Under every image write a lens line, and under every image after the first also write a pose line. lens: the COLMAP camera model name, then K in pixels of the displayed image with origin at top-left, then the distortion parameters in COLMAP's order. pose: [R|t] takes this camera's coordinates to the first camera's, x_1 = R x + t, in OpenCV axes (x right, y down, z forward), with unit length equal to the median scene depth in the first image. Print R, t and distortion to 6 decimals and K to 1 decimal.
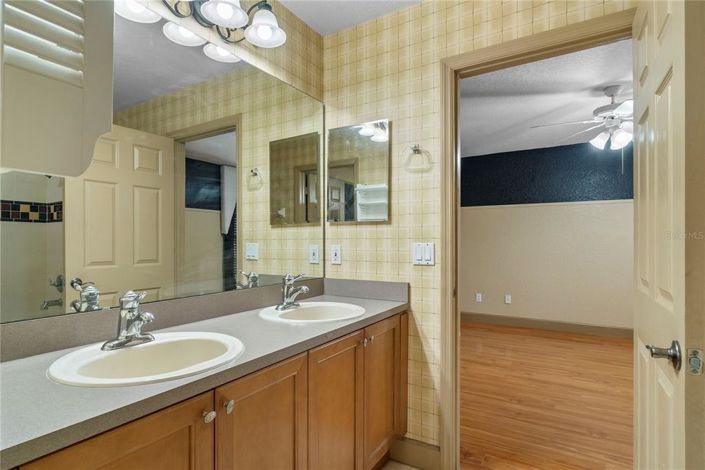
lens RADIAL K [[369.1, 0, 353.1], [0, 369.1, 241.4], [0, 0, 1]] dist [0.000002, 0.000406]
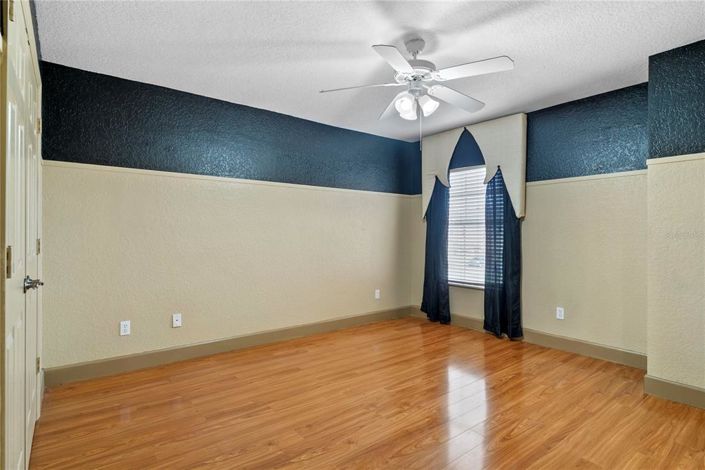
lens RADIAL K [[363.3, 0, 351.3], [0, 363.3, 233.3], [0, 0, 1]] dist [-0.002963, 0.000120]
pose [[0.349272, 0.002555, 0.937018, -0.104996], [-0.008057, 0.999968, 0.000276, 0.008408], [-0.936987, -0.007646, 0.349281, 0.858457]]
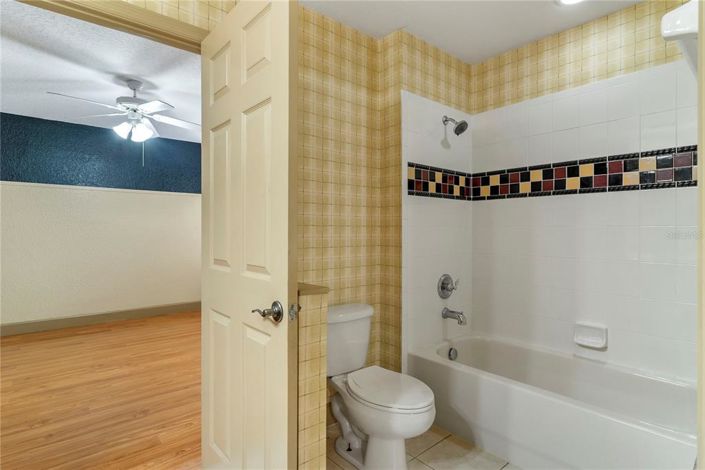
lens RADIAL K [[366.5, 0, 349.5], [0, 366.5, 233.6], [0, 0, 1]] dist [-0.004107, -0.000703]
pose [[0.314281, -0.007170, 0.949303, -0.095861], [-0.005546, 0.999941, 0.009389, 0.000931], [-0.949314, -0.008215, 0.314222, 0.091456]]
